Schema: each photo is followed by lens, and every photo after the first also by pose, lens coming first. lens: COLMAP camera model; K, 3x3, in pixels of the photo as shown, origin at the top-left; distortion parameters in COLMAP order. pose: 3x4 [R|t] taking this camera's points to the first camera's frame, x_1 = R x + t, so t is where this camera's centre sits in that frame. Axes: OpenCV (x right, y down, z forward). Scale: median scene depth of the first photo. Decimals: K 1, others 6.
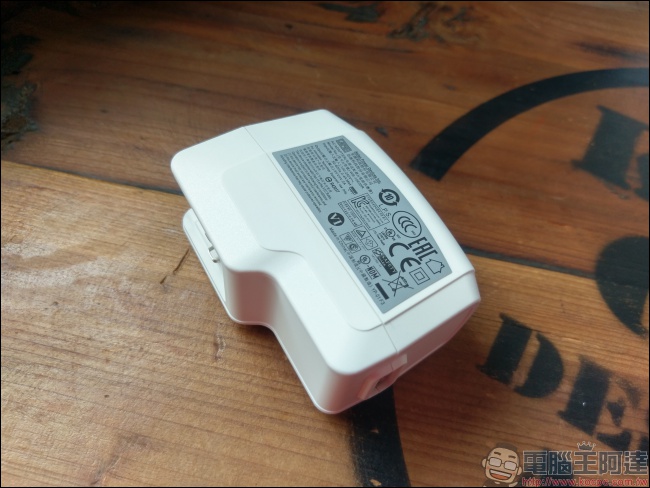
lens RADIAL K [[492.5, 0, 325.9], [0, 492.5, 243.2], [0, 0, 1]] dist [-0.024922, -0.005644]
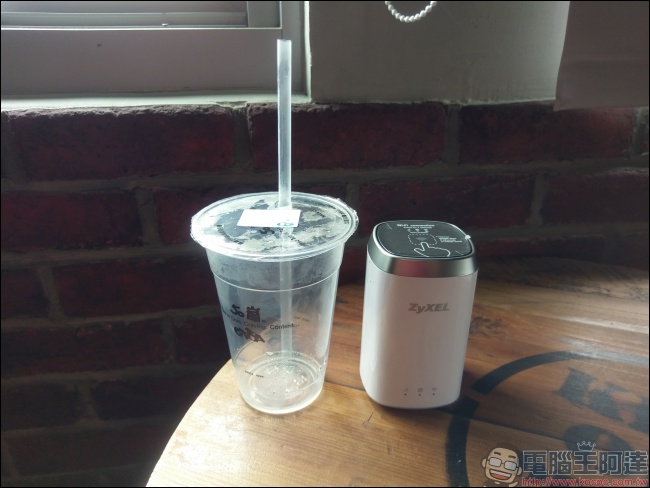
lens RADIAL K [[492.5, 0, 325.6], [0, 492.5, 242.8], [0, 0, 1]] dist [-0.024922, -0.005644]
pose [[0.988614, 0.016123, -0.149610, -0.144234], [-0.096401, 0.831282, -0.547427, 0.537607], [0.115542, 0.555617, 0.823371, -1.159590]]
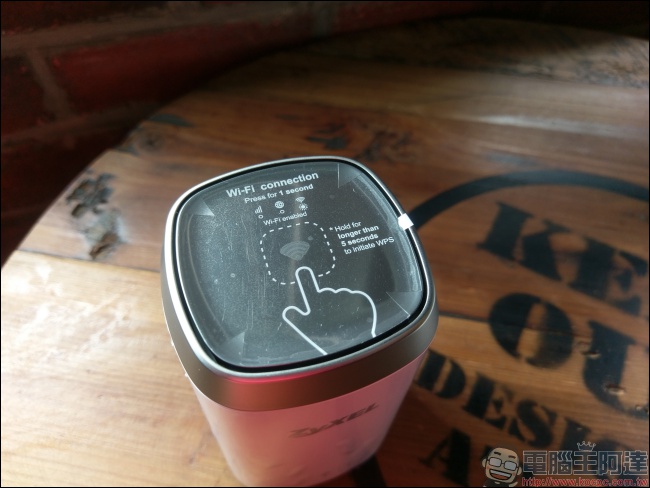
lens RADIAL K [[492.5, 0, 321.4], [0, 492.5, 245.3], [0, 0, 1]] dist [-0.024922, -0.005644]
pose [[0.998685, -0.050277, 0.010010, 0.005562], [0.050853, 0.996289, -0.069444, -0.083515], [-0.006481, 0.069861, 0.997536, -0.530481]]
